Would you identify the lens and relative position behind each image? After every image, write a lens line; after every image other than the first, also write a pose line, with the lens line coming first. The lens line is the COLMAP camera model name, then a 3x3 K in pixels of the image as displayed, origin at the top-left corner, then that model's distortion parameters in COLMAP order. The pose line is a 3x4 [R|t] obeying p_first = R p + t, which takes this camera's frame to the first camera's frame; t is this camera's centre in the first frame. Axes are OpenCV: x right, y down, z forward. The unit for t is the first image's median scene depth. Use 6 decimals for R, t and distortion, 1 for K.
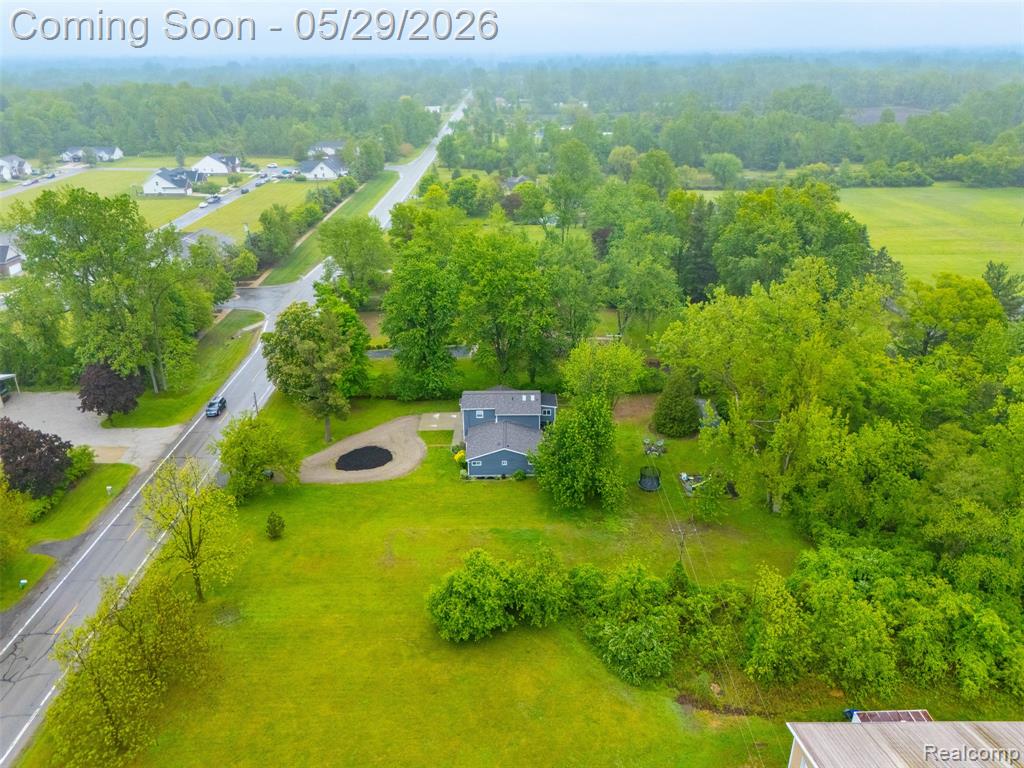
lens RADIAL K [[750.3, 0, 514.3], [0, 750.3, 382.8], [0, 0, 1]] dist [0.079228, -0.079105]
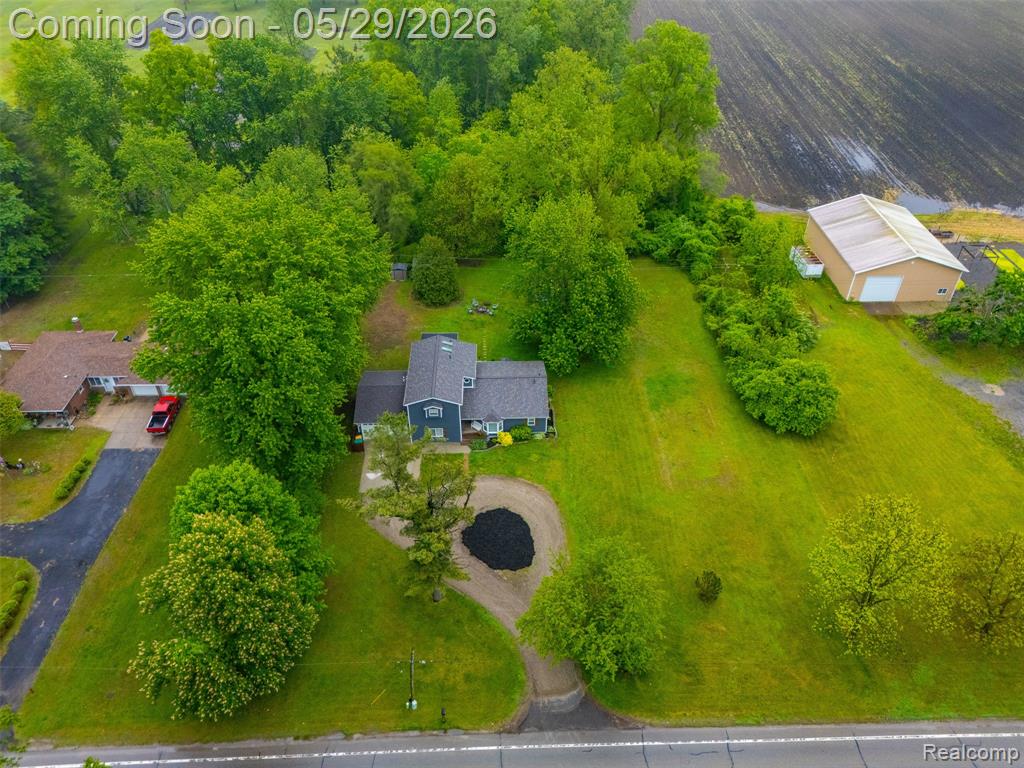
lens RADIAL K [[750.3, 0, 514.3], [0, 750.3, 382.8], [0, 0, 1]] dist [0.079228, -0.079105]
pose [[-0.025404, -0.610215, 0.791829, -0.652256], [0.401426, 0.719192, 0.567116, -0.383515], [-0.915539, 0.332268, 0.226686, 0.779641]]
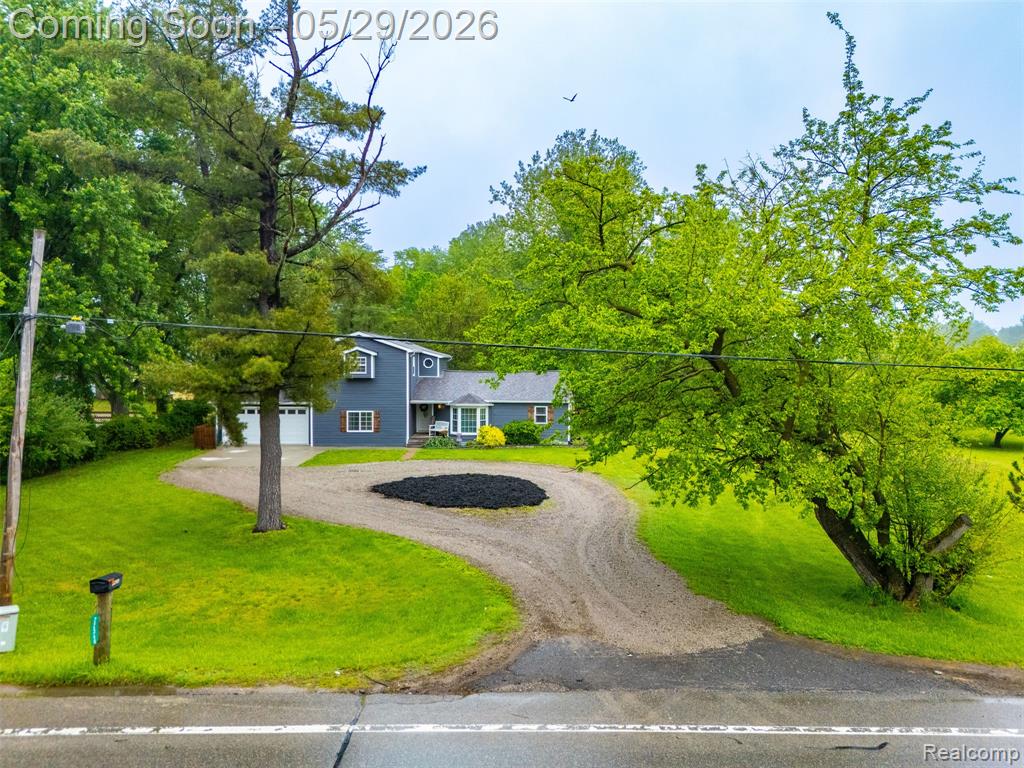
lens RADIAL K [[750.3, 0, 514.3], [0, 750.3, 382.8], [0, 0, 1]] dist [0.079228, -0.079105]
pose [[-0.001644, -0.019297, 0.999812, -0.478707], [0.397629, 0.917363, 0.018359, 0.065446], [-0.917545, 0.397584, 0.006165, 0.958148]]
